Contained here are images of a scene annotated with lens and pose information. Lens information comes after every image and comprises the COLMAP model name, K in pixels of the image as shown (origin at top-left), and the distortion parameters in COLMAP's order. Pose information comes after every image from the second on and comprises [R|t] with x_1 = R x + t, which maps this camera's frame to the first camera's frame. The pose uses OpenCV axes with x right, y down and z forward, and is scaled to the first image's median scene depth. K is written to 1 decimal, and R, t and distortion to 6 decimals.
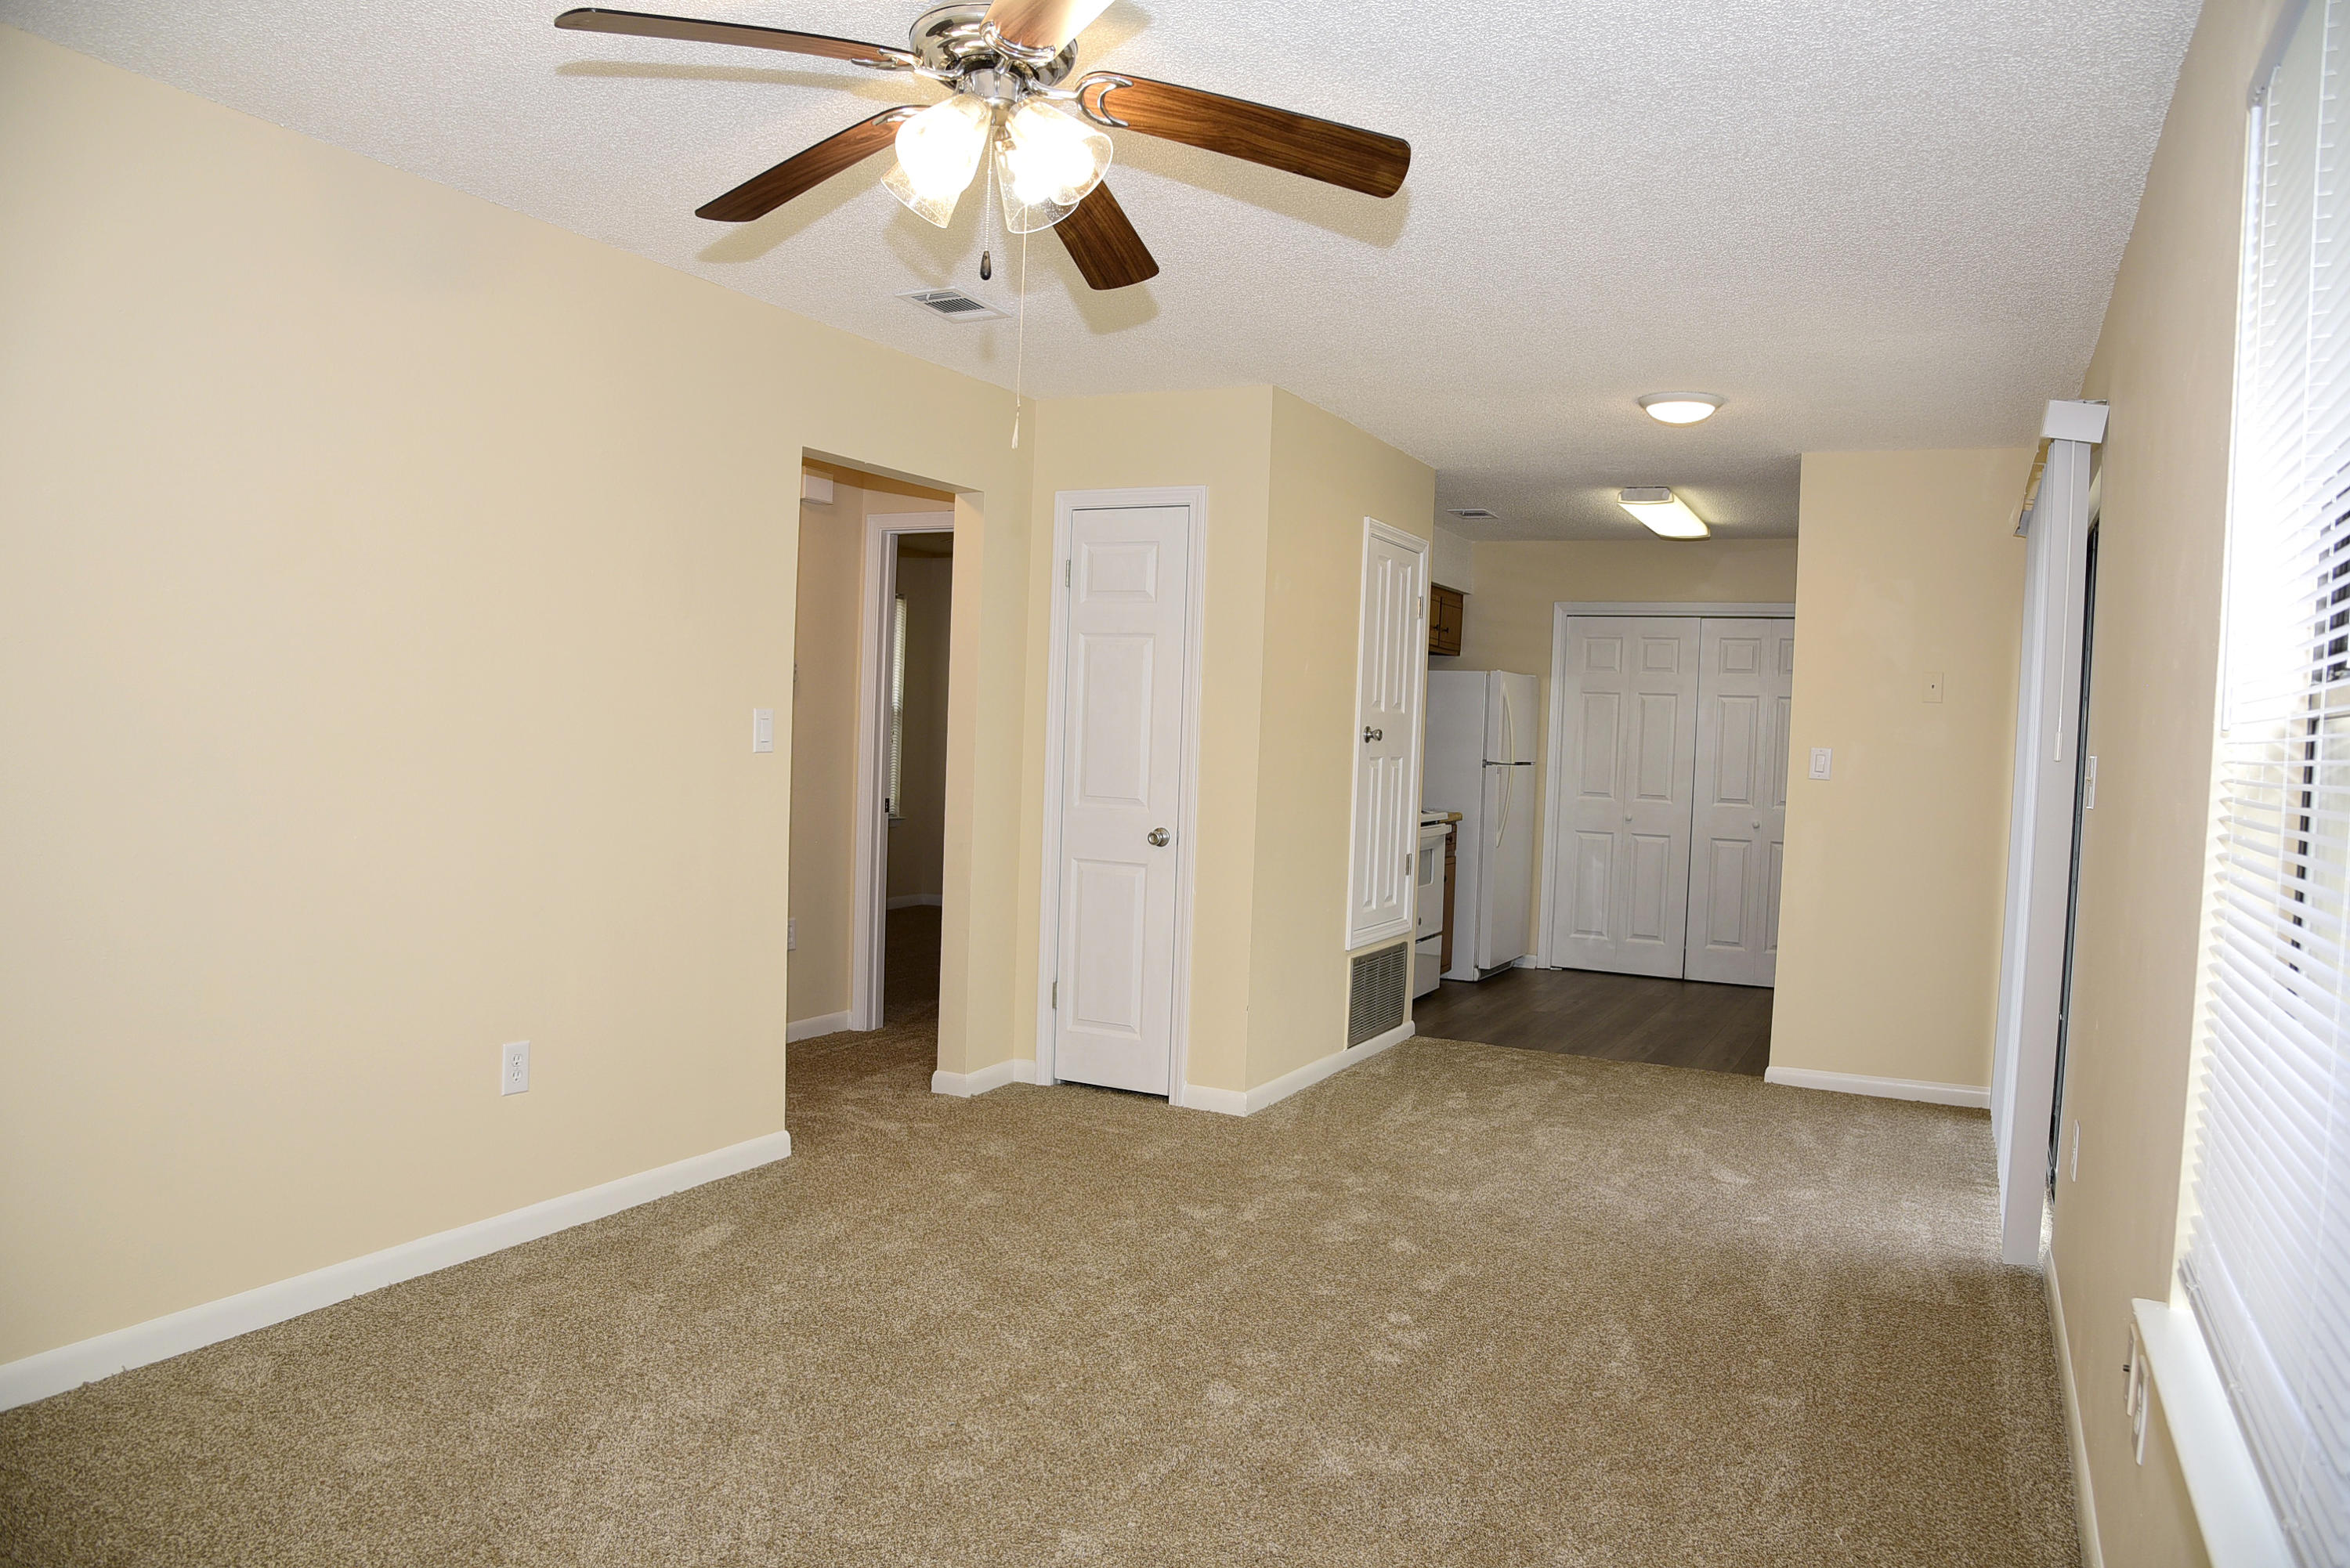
lens RADIAL K [[1586.7, 0, 1161.6], [0, 1586.7, 798.8], [0, 0, 1]] dist [-0.110866, 0.057660]
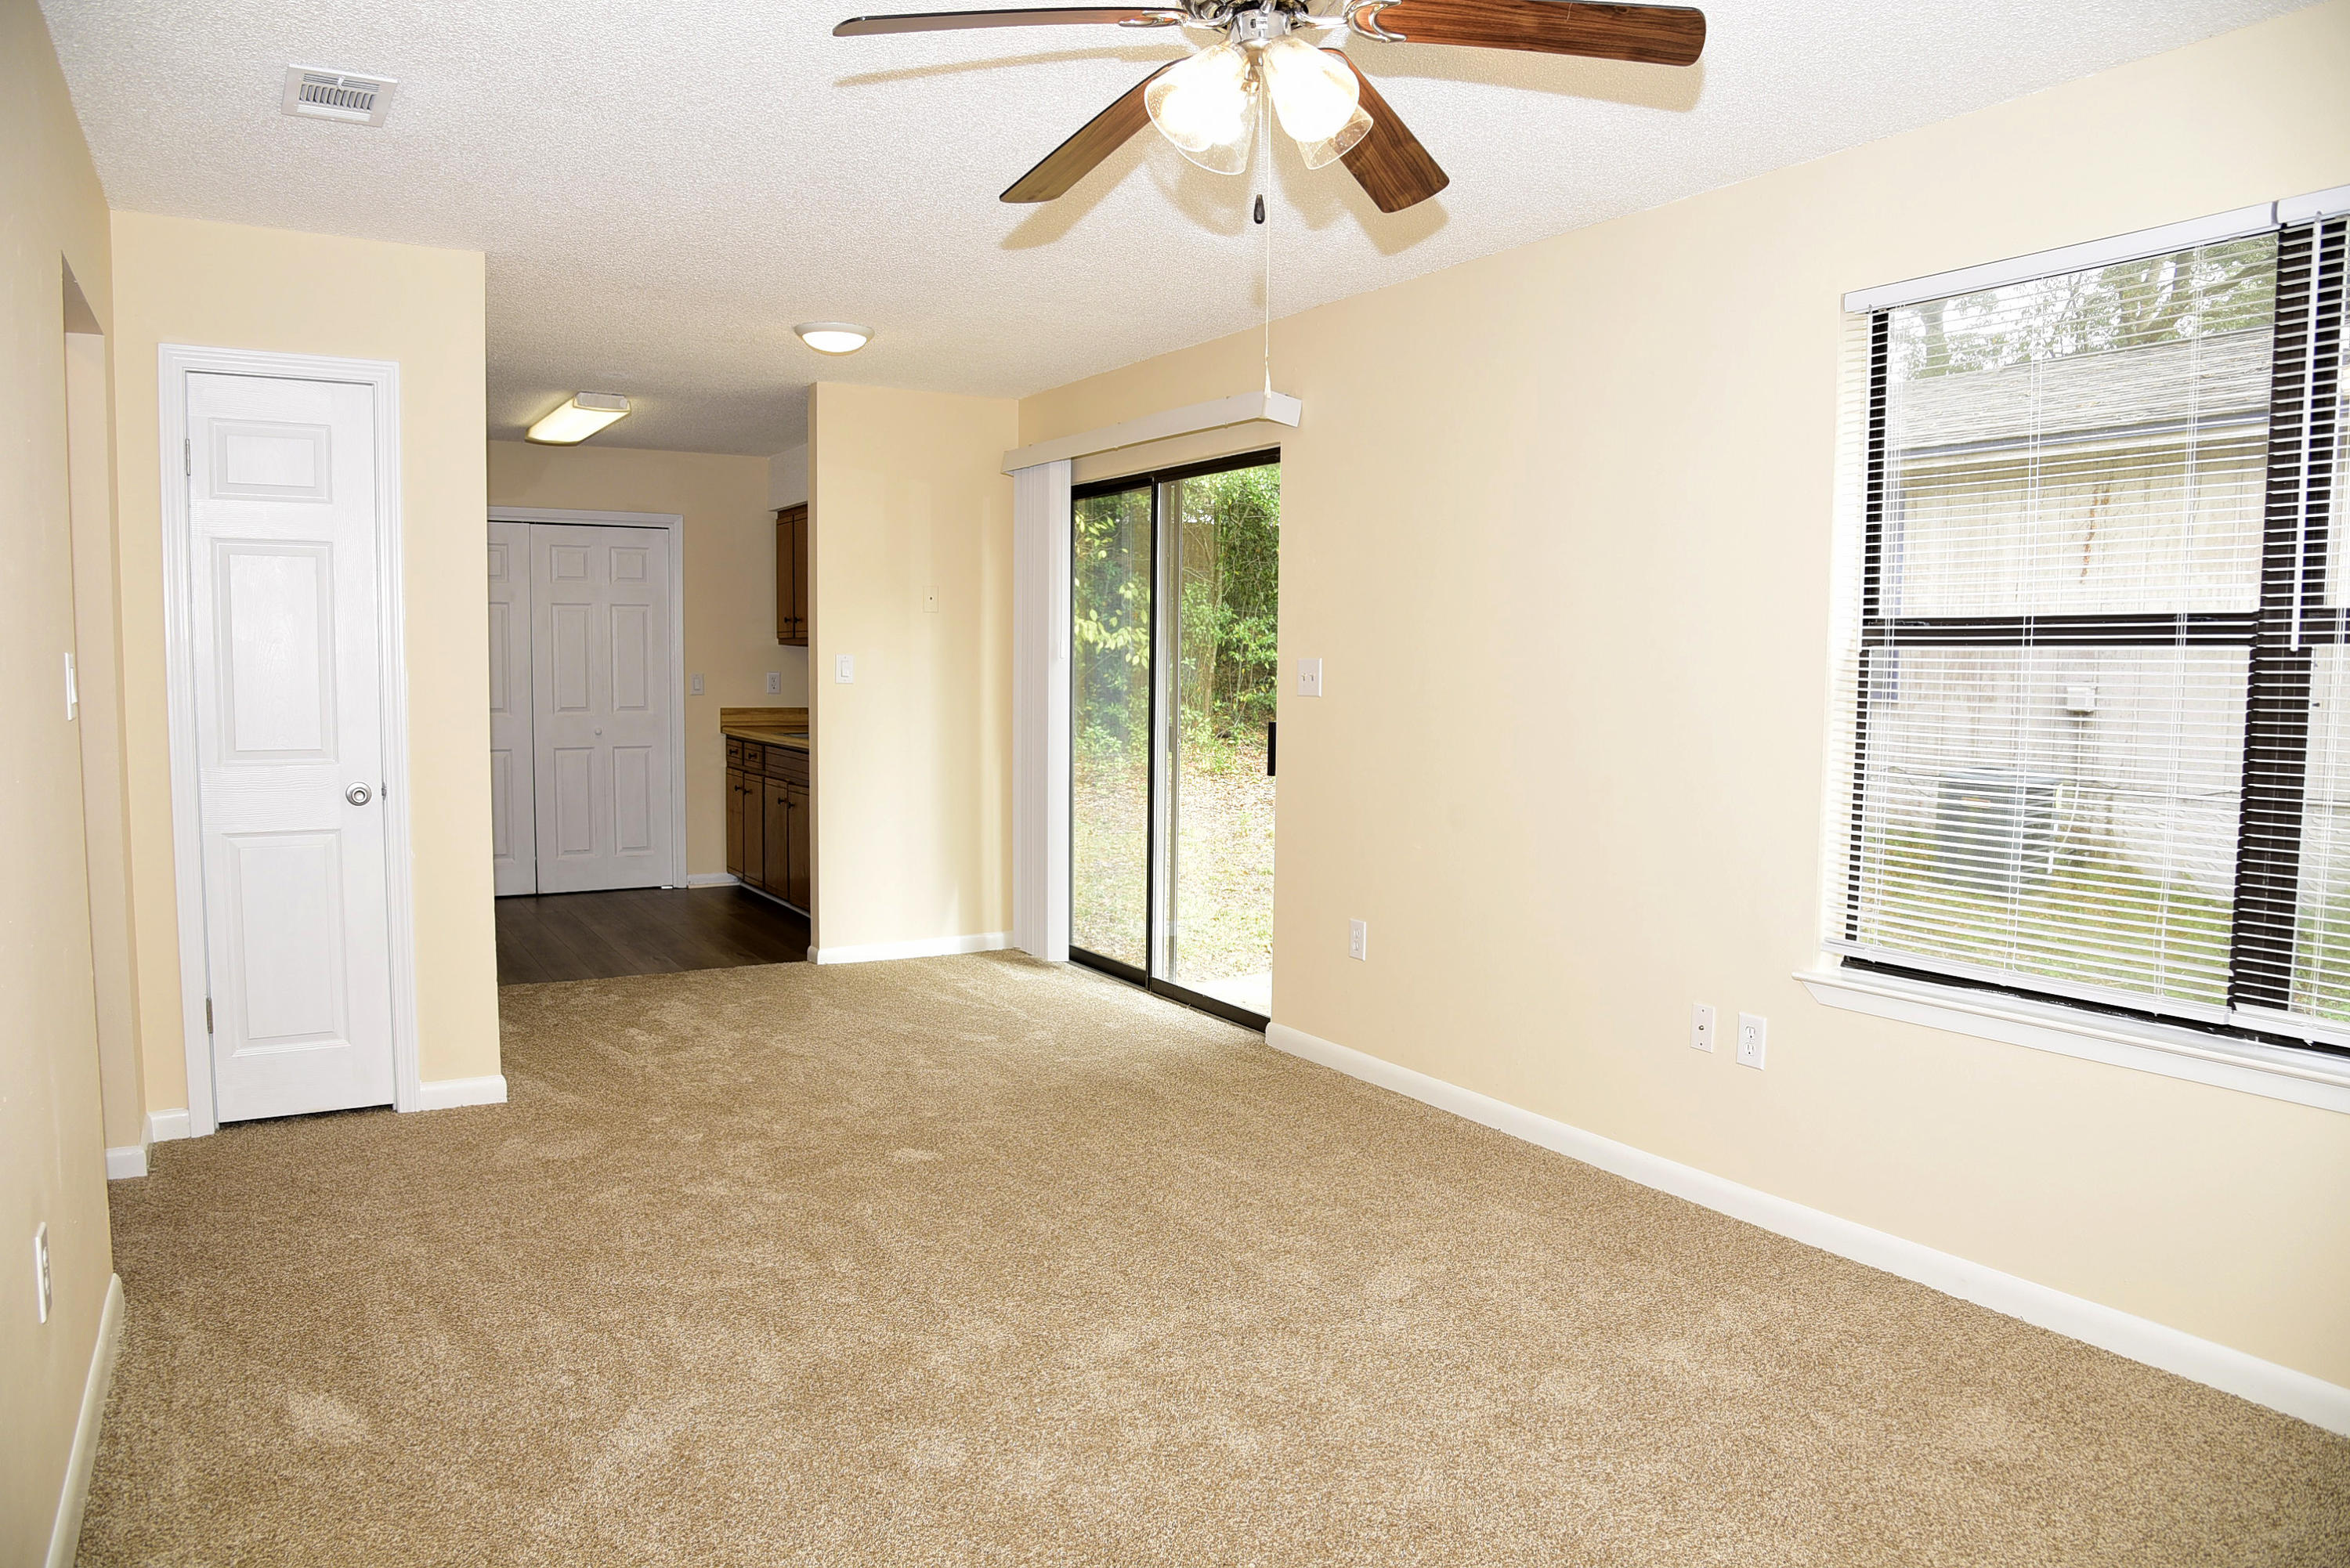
lens RADIAL K [[1586.7, 0, 1161.6], [0, 1586.7, 798.8], [0, 0, 1]] dist [-0.110866, 0.057660]
pose [[0.538989, -0.103873, 0.835883, -0.431576], [0.047085, 0.994531, 0.093226, -0.027616], [-0.840996, -0.010891, 0.540932, 0.218344]]
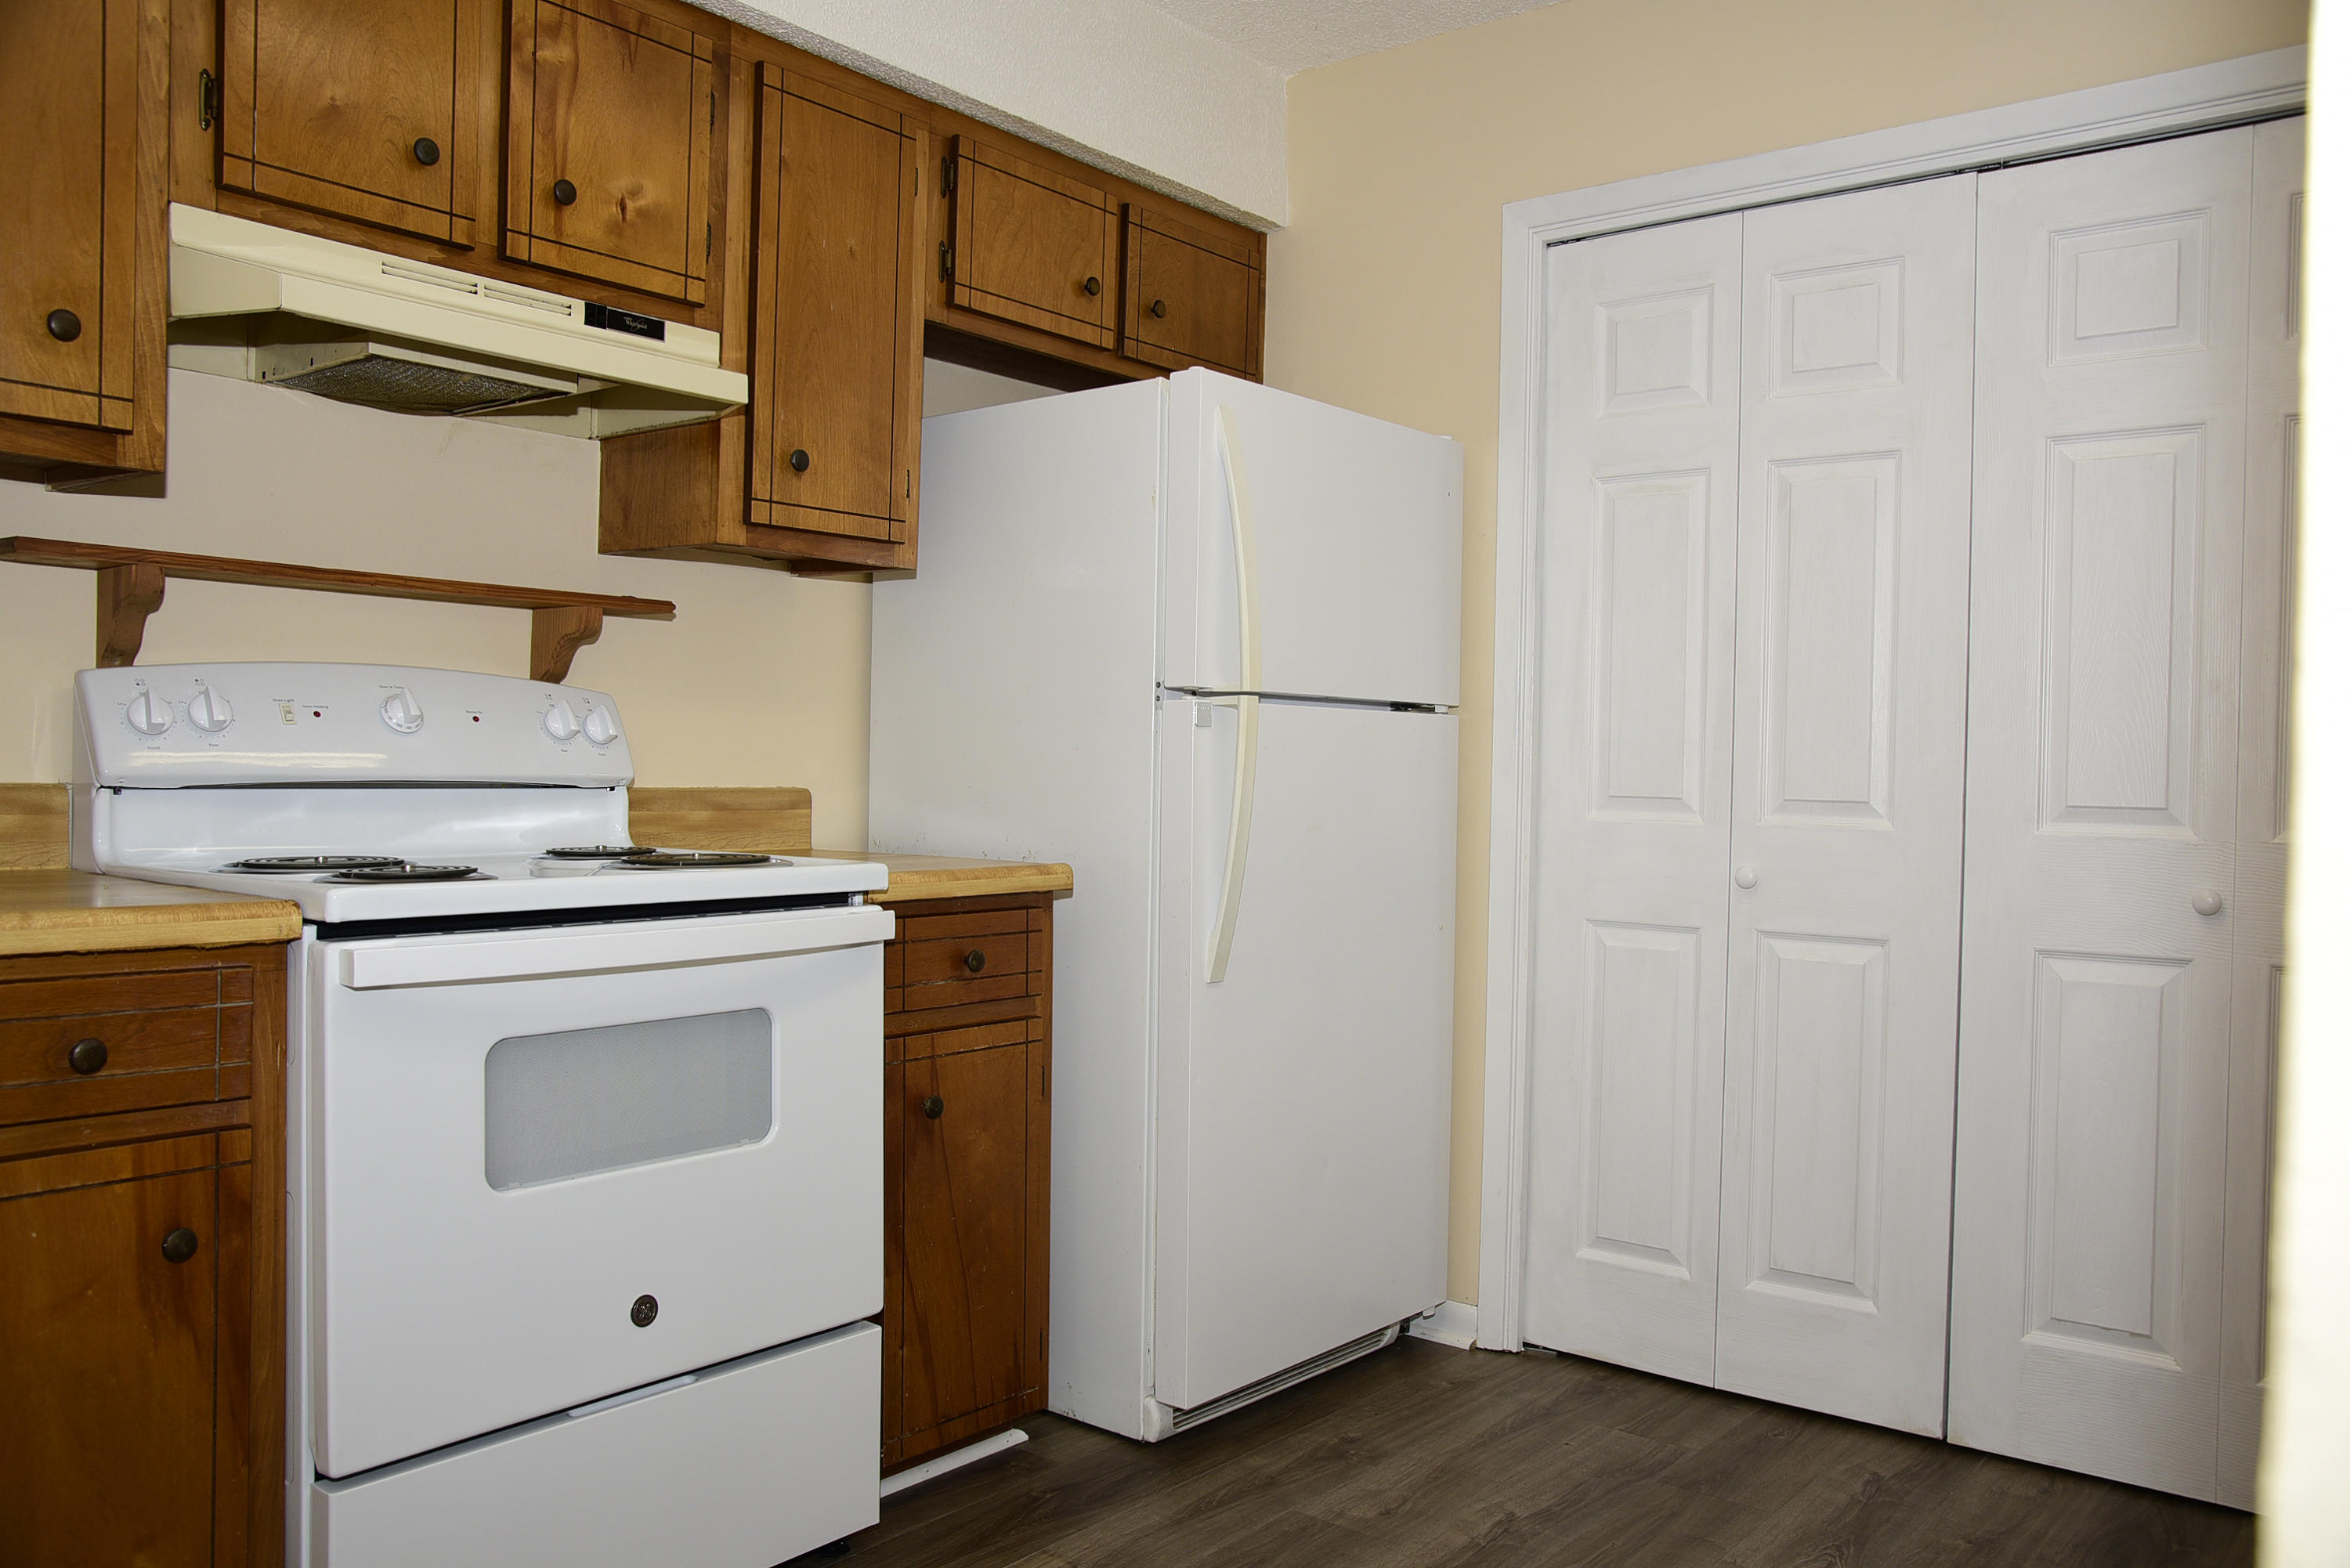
lens RADIAL K [[1807.3, 0, 1180.1], [0, 1807.3, 787.2], [0, 0, 1]] dist [-0.038580, 0.000965]
pose [[0.979680, -0.014861, -0.200013, 0.418226], [0.007970, 0.999348, -0.035213, 0.009540], [0.200406, 0.032903, 0.979160, 1.031520]]
